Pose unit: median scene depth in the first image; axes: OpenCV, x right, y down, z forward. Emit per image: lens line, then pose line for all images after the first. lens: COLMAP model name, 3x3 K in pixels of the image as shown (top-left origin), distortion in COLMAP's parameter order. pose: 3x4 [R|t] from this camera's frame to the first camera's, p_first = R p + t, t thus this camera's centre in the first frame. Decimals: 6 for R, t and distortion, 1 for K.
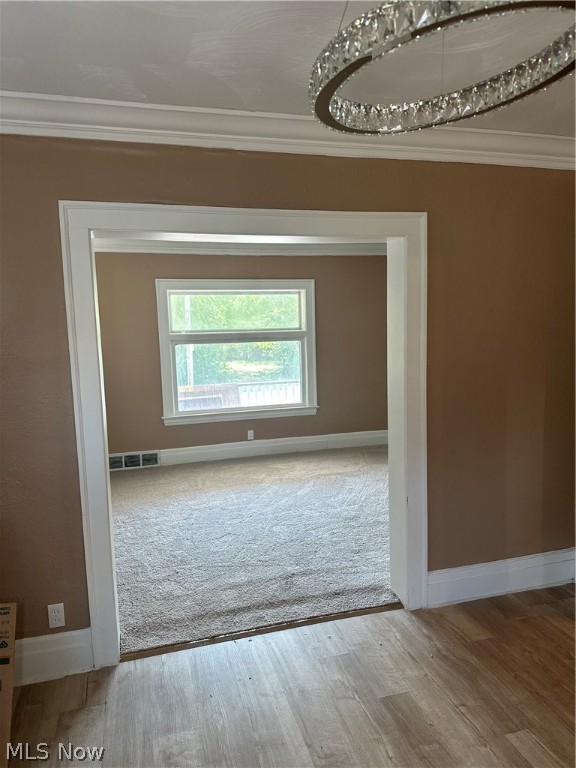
lens RADIAL K [[556.1, 0, 288.0], [0, 556.1, 402.1], [0, 0, 1]] dist [0.066616, -0.083712]
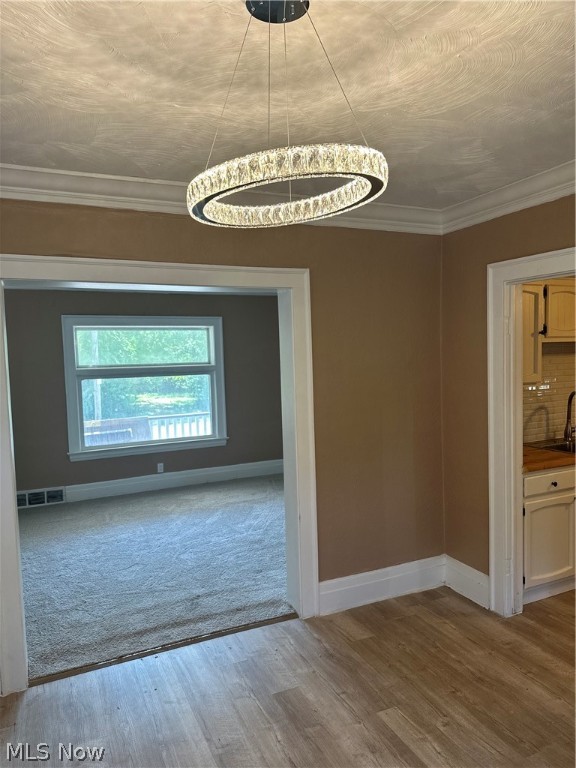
lens RADIAL K [[560.5, 0, 311.9], [0, 560.5, 397.3], [0, 0, 1]] dist [0.019435, -0.007071]
pose [[0.981701, -0.012194, 0.190036, 0.022342], [0.023510, 0.998074, -0.057403, -0.008070], [-0.188970, 0.060820, 0.980098, -0.130062]]
